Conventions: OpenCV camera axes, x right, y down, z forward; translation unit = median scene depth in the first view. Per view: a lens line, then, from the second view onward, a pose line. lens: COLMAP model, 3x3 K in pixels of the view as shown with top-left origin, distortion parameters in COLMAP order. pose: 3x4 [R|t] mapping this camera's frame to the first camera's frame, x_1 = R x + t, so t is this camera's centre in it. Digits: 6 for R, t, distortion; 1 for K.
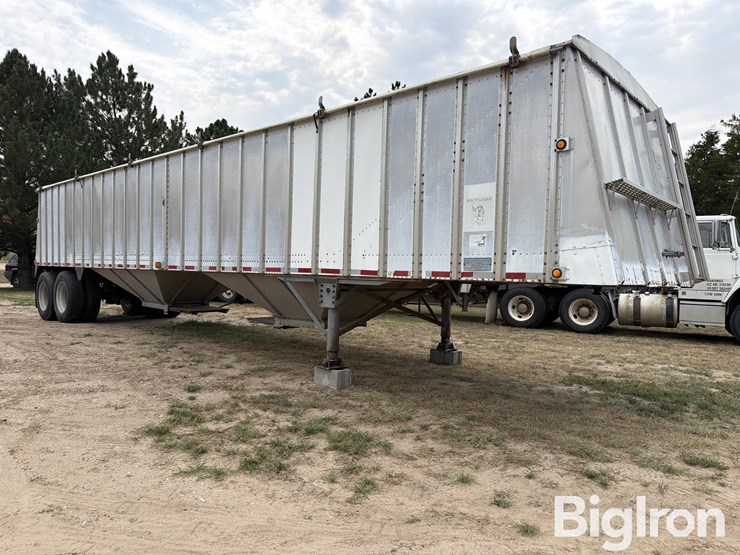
lens RADIAL K [[524.5, 0, 368.0], [0, 524.5, 279.2], [0, 0, 1]] dist [0.042833, -0.040736]
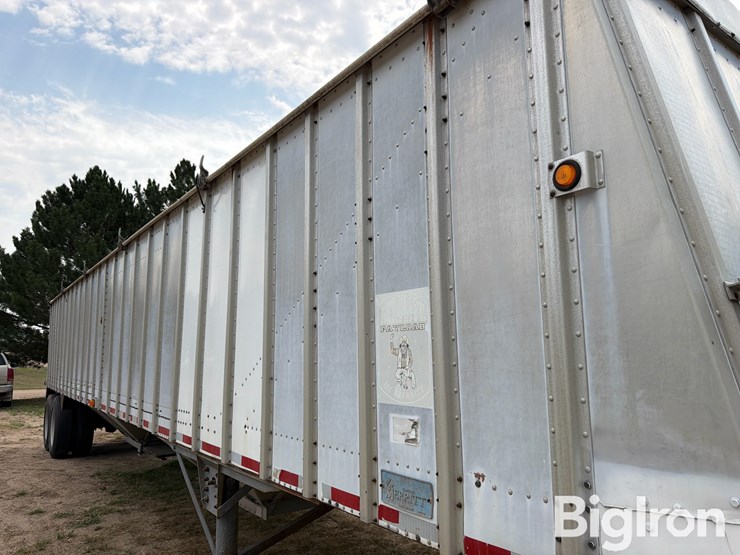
lens RADIAL K [[524.5, 0, 366.4], [0, 524.5, 270.4], [0, 0, 1]] dist [0.042833, -0.040736]
pose [[0.977874, -0.066618, -0.198306, 0.251786], [0.031607, 0.984108, -0.174738, -0.116401], [0.206795, 0.164603, 0.964438, 0.545966]]
